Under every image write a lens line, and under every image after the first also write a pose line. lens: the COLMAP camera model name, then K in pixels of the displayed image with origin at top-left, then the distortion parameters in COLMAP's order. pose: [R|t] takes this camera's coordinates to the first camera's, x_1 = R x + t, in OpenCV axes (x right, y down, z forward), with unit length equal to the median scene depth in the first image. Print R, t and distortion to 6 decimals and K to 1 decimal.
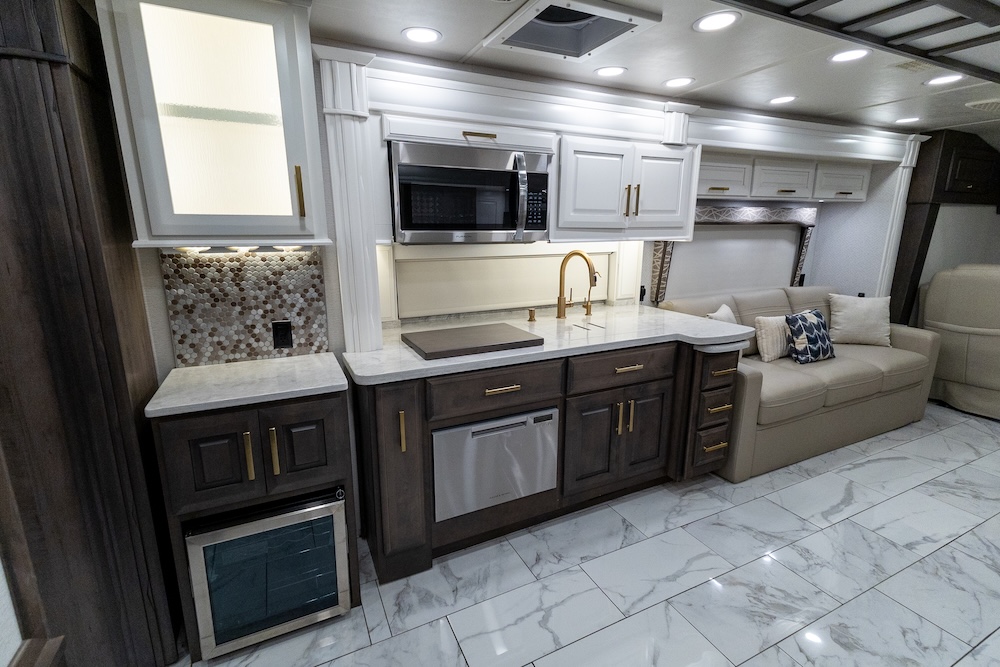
lens RADIAL K [[458.3, 0, 497.6], [0, 458.3, 335.3], [0, 0, 1]] dist [0.027927, -0.005809]
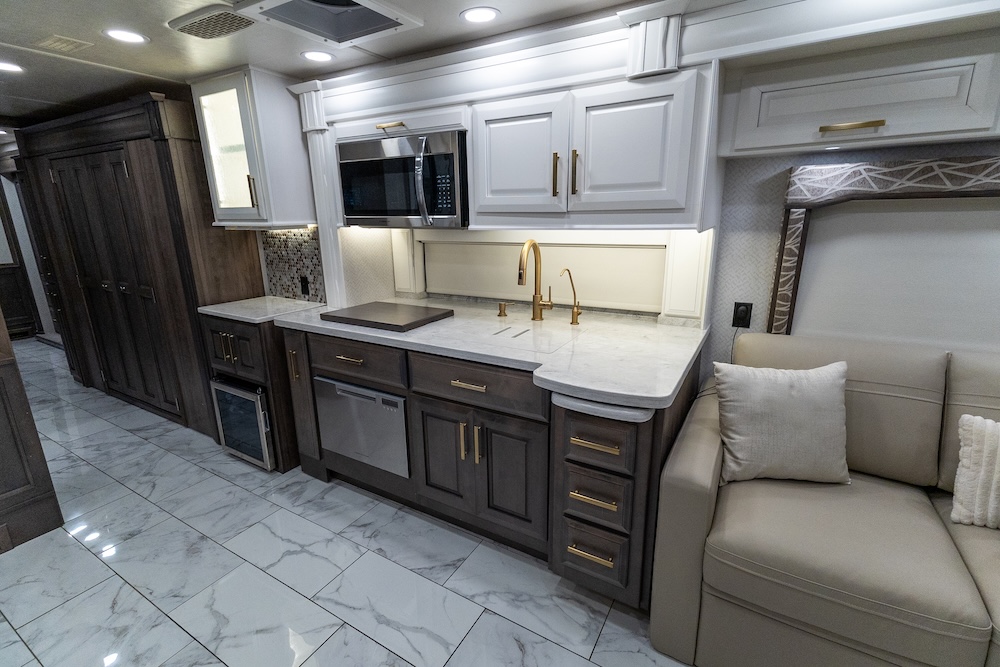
lens RADIAL K [[458.3, 0, 492.3], [0, 458.3, 334.8], [0, 0, 1]] dist [0.027927, -0.005809]
pose [[0.544606, 0.211829, -0.811500, 1.051633], [-0.177894, 0.974738, 0.135053, -0.147967], [0.819608, 0.070810, 0.568531, 0.617894]]
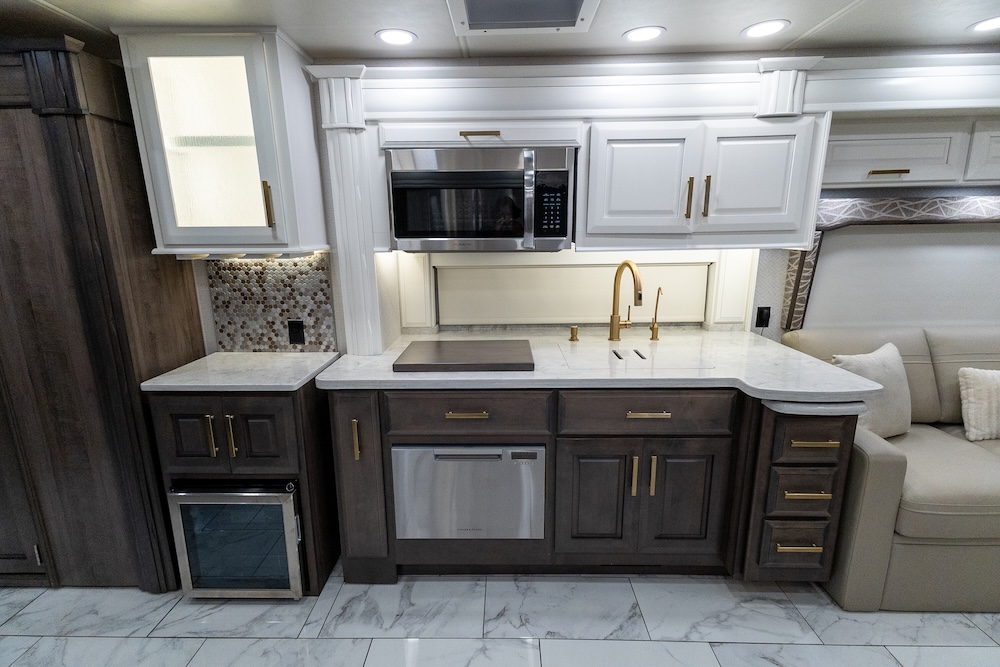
lens RADIAL K [[458.3, 0, 494.6], [0, 458.3, 335.2], [0, 0, 1]] dist [0.027927, -0.005809]
pose [[0.890401, 0.093437, -0.445483, 0.427813], [-0.094662, 0.995317, 0.019556, -0.057522], [0.445224, 0.024758, 0.895077, 0.204283]]
